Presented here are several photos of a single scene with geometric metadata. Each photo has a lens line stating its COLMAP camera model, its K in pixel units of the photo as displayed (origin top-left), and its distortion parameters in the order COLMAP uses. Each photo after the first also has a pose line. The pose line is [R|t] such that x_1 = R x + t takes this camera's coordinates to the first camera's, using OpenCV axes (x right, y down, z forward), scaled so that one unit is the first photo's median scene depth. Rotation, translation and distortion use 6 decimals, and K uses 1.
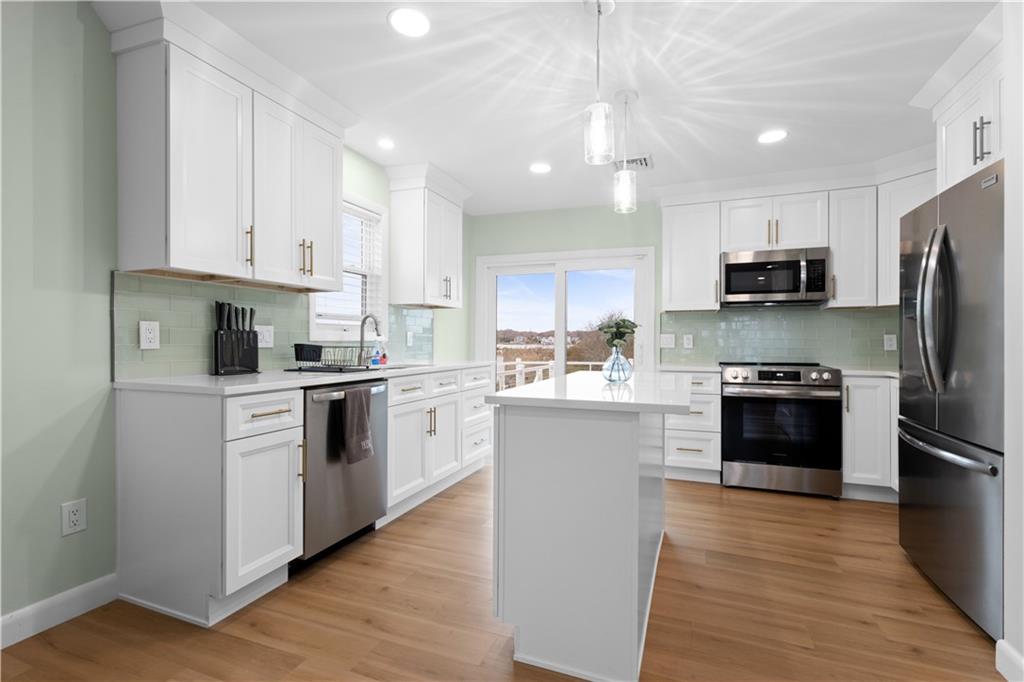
lens RADIAL K [[472.9, 0, 512.0], [0, 472.9, 341.0], [0, 0, 1]] dist [0.003024, 0.000515]
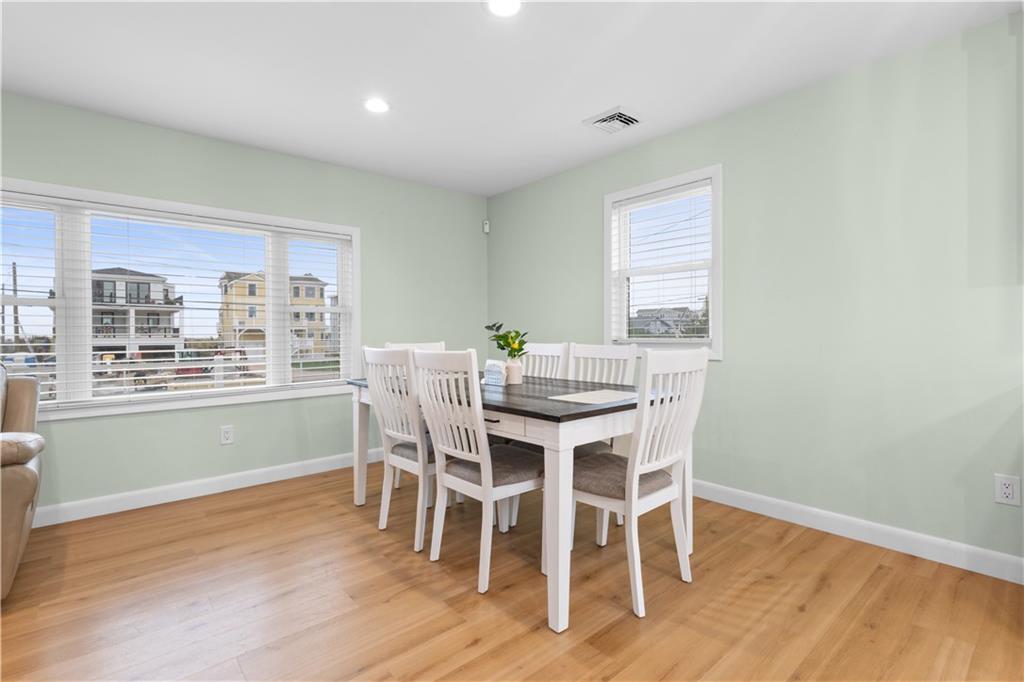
lens RADIAL K [[483.3, 0, 515.8], [0, 483.3, 329.2], [0, 0, 1]] dist [0.005176, 0.001253]
pose [[-0.459705, -0.005806, -0.888053, 0.344400], [0.010311, 0.999876, -0.011874, 0.000974], [0.888012, -0.014615, -0.459588, 0.293520]]
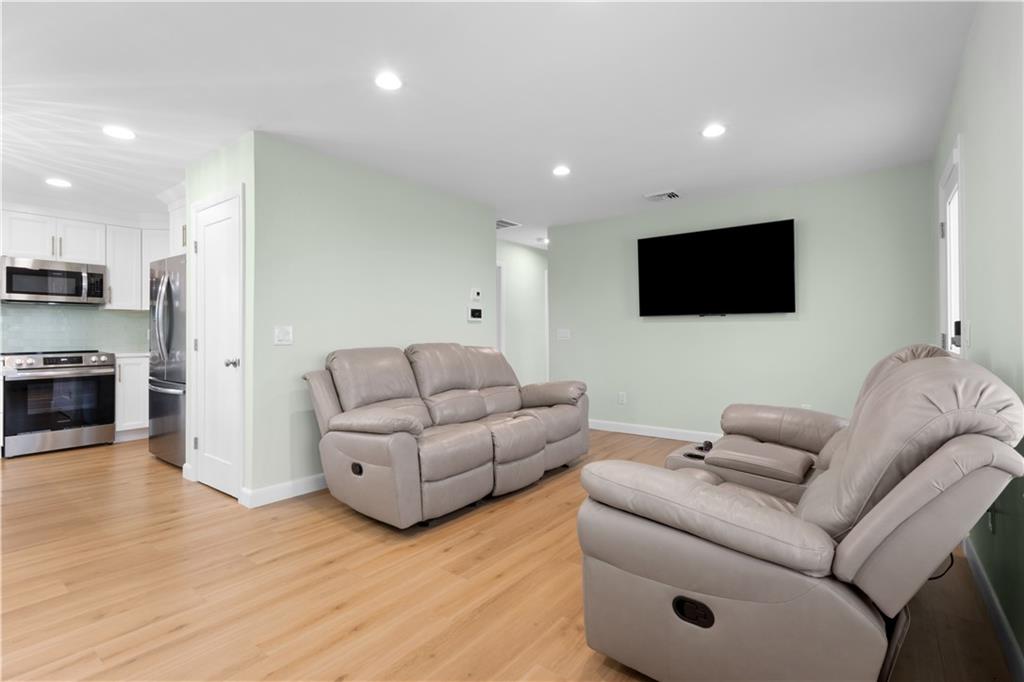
lens RADIAL K [[483.3, 0, 515.8], [0, 483.3, 329.2], [0, 0, 1]] dist [0.005176, 0.001253]
pose [[0.287003, 0.001955, 0.957928, -0.376564], [0.000152, 0.999998, -0.002086, -0.010211], [-0.957930, 0.000744, 0.287002, -0.603686]]
